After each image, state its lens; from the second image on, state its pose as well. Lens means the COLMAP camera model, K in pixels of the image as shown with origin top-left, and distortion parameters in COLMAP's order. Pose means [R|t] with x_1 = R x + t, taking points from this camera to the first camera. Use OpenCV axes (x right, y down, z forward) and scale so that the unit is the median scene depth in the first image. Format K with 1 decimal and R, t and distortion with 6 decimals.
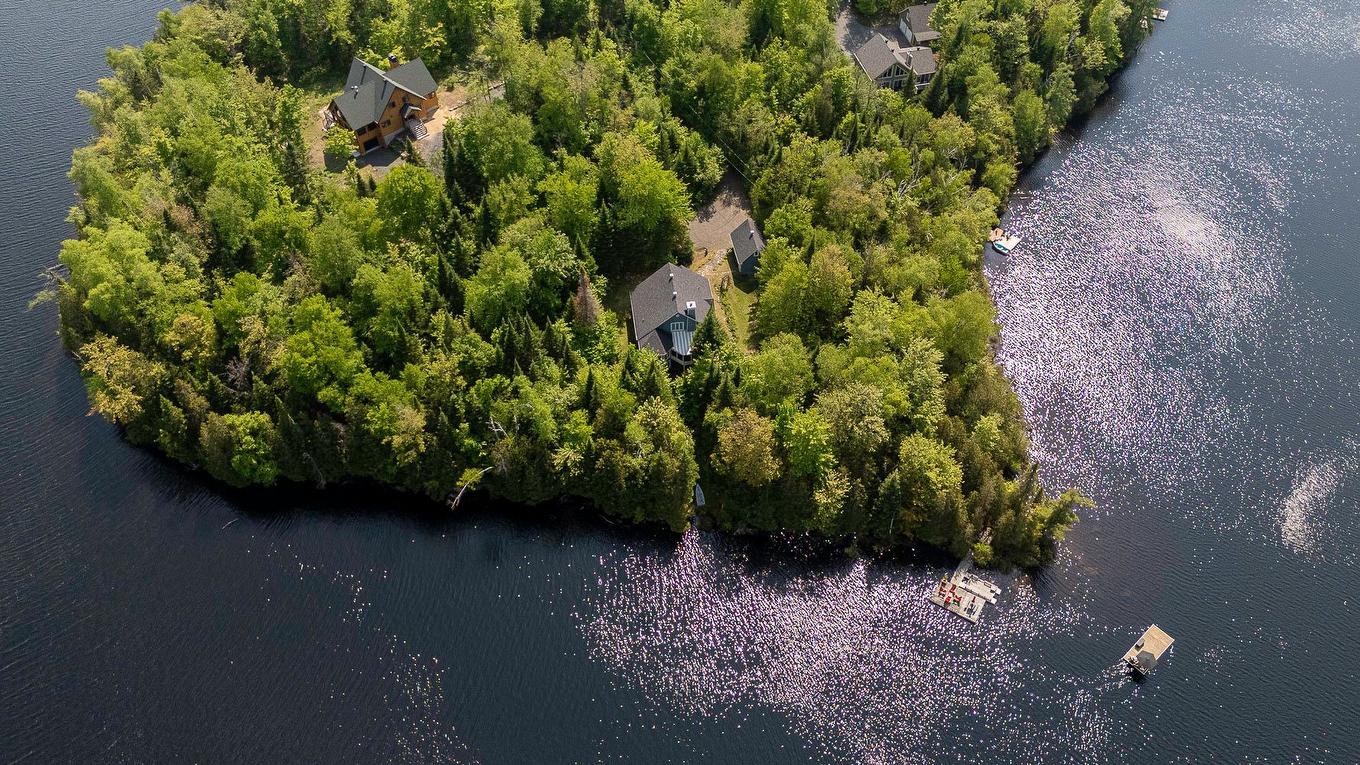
lens RADIAL K [[1003.6, 0, 682.0], [0, 1003.6, 317.7], [0, 0, 1]] dist [0.056144, -0.001134]
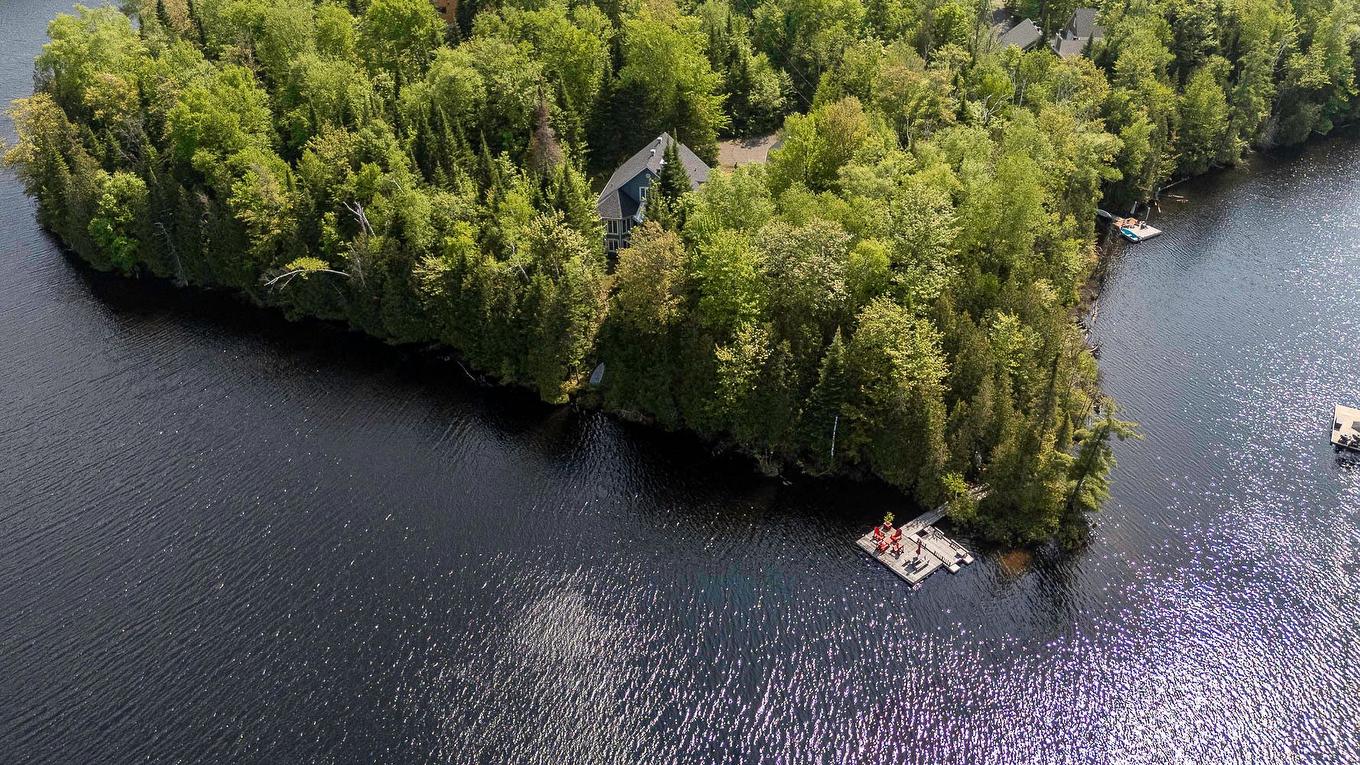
lens RADIAL K [[952.4, 0, 715.7], [0, 952.4, 383.3], [0, 0, 1]] dist [0.081693, -0.085051]
pose [[0.953096, 0.181507, -0.242206, 0.273518], [-0.230534, 0.953864, -0.192348, 0.302471], [0.196119, 0.239163, 0.950967, 0.365177]]
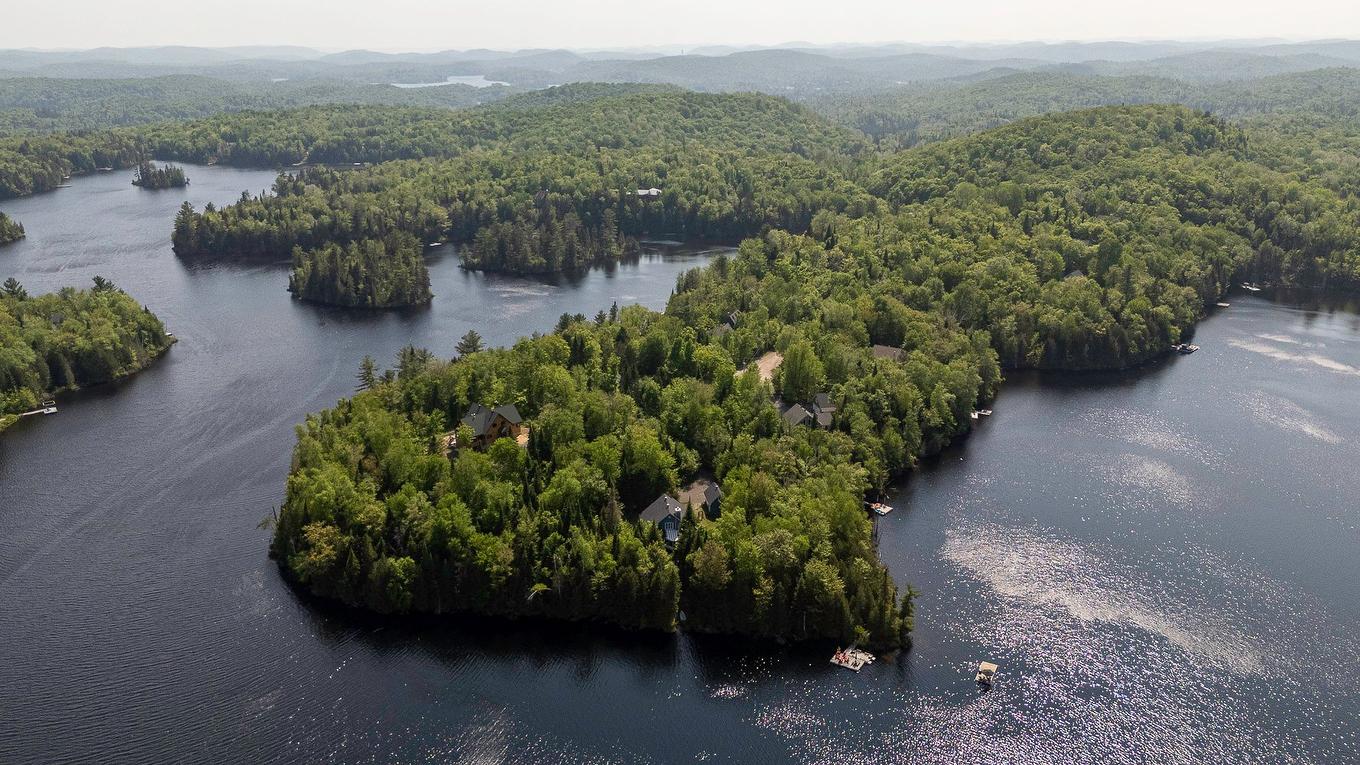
lens RADIAL K [[1003.6, 0, 682.0], [0, 1003.6, 317.7], [0, 0, 1]] dist [0.056144, -0.001134]
pose [[0.999947, 0.007519, 0.007021, 0.002283], [-0.002579, 0.843921, -0.536461, 0.633725], [-0.009958, 0.536414, 0.843896, -0.567428]]
